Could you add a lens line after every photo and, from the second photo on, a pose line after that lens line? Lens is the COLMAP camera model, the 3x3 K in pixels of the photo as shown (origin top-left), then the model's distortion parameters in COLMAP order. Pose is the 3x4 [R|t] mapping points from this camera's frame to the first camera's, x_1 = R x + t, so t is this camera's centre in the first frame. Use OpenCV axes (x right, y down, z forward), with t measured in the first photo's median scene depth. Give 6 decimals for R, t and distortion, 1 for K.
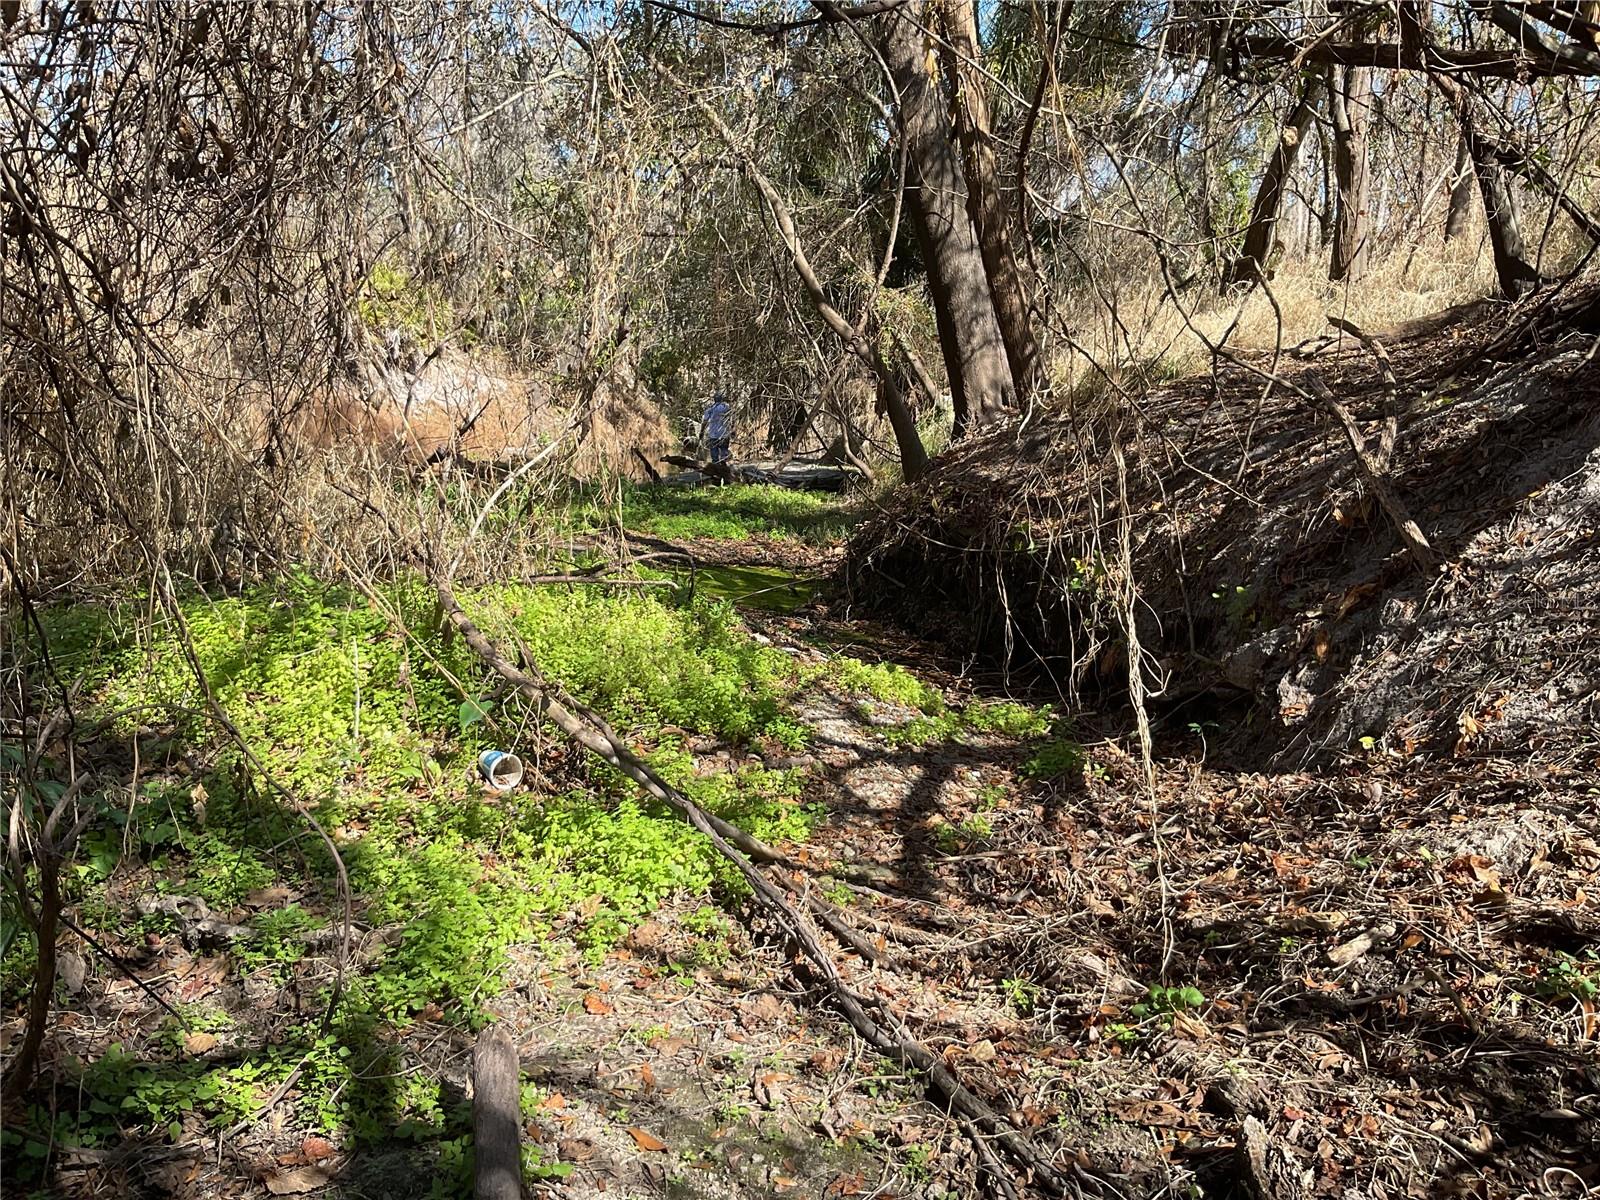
lens RADIAL K [[1343.1, 0, 795.4], [0, 1343.1, 587.4], [0, 0, 1]] dist [0.071960, -0.150223]
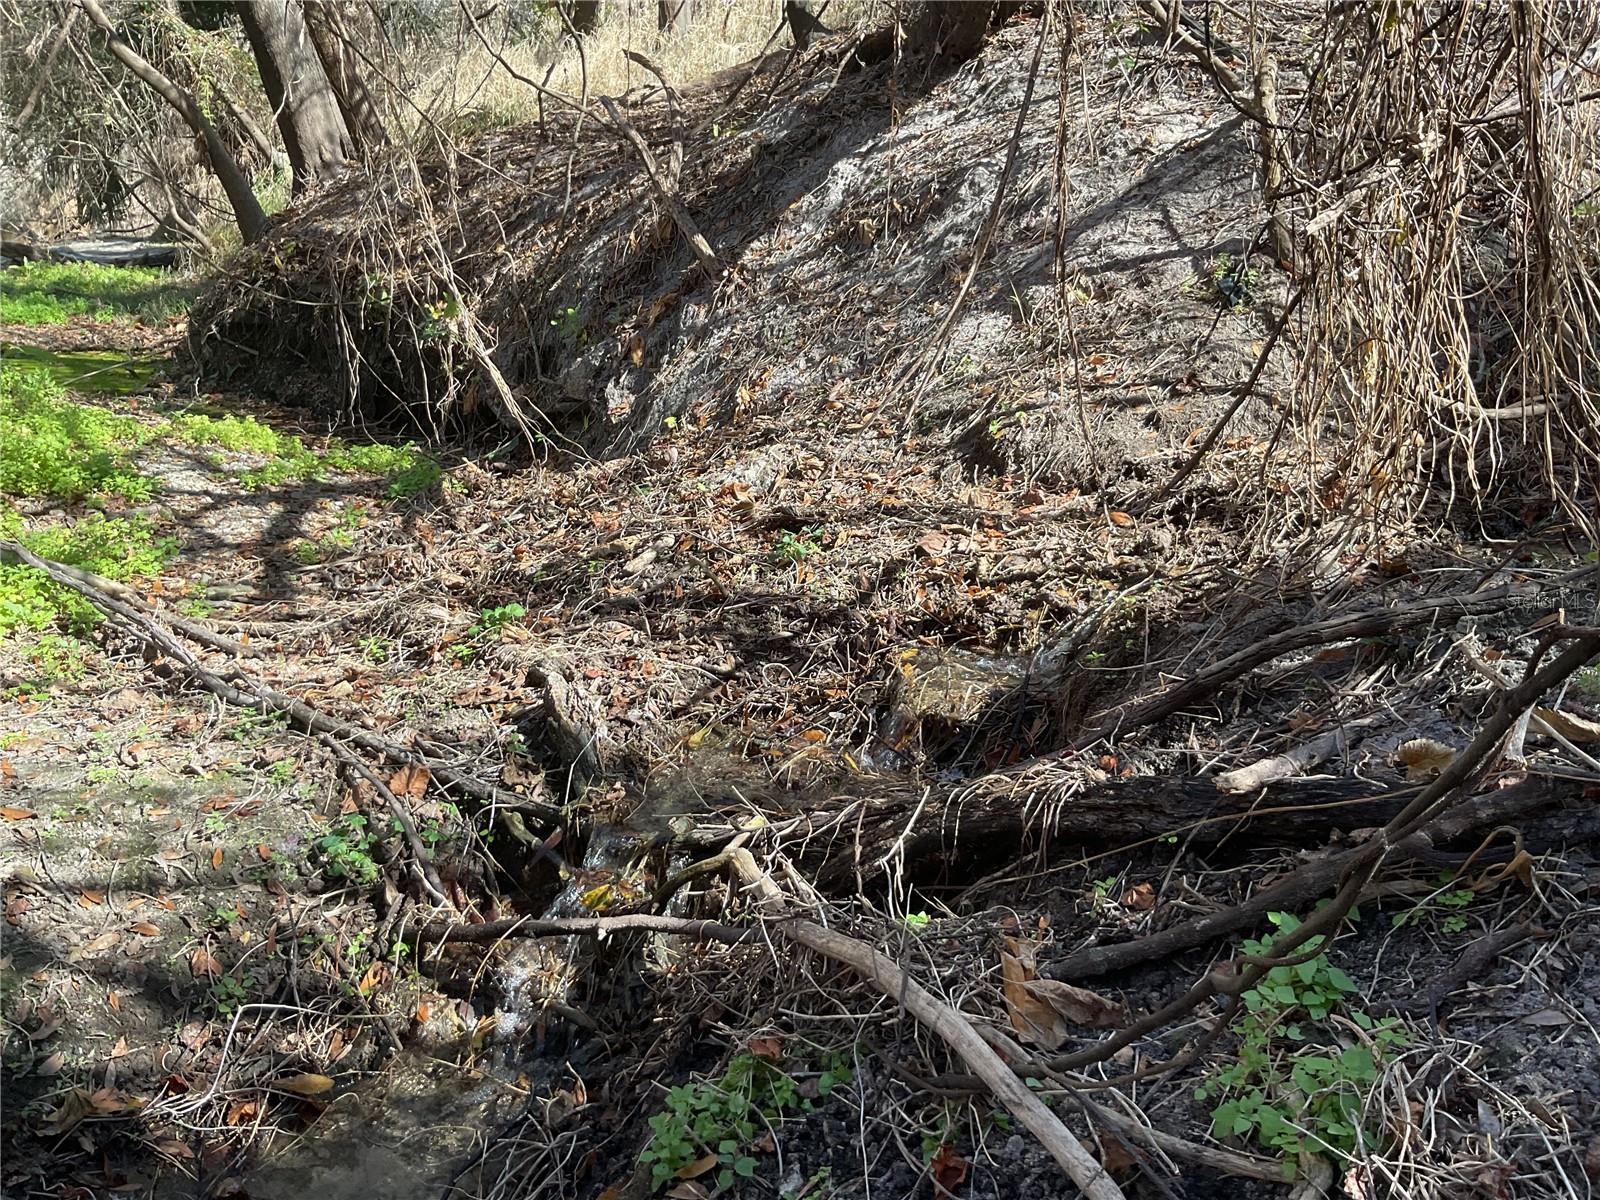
lens RADIAL K [[1343.1, 0, 825.3], [0, 1343.1, 605.6], [0, 0, 1]] dist [0.071960, -0.150223]
pose [[0.893743, -0.148721, 0.423209, 0.019317], [0.074307, 0.979491, 0.187284, 0.055119], [-0.442383, -0.135936, 0.886464, -0.110149]]
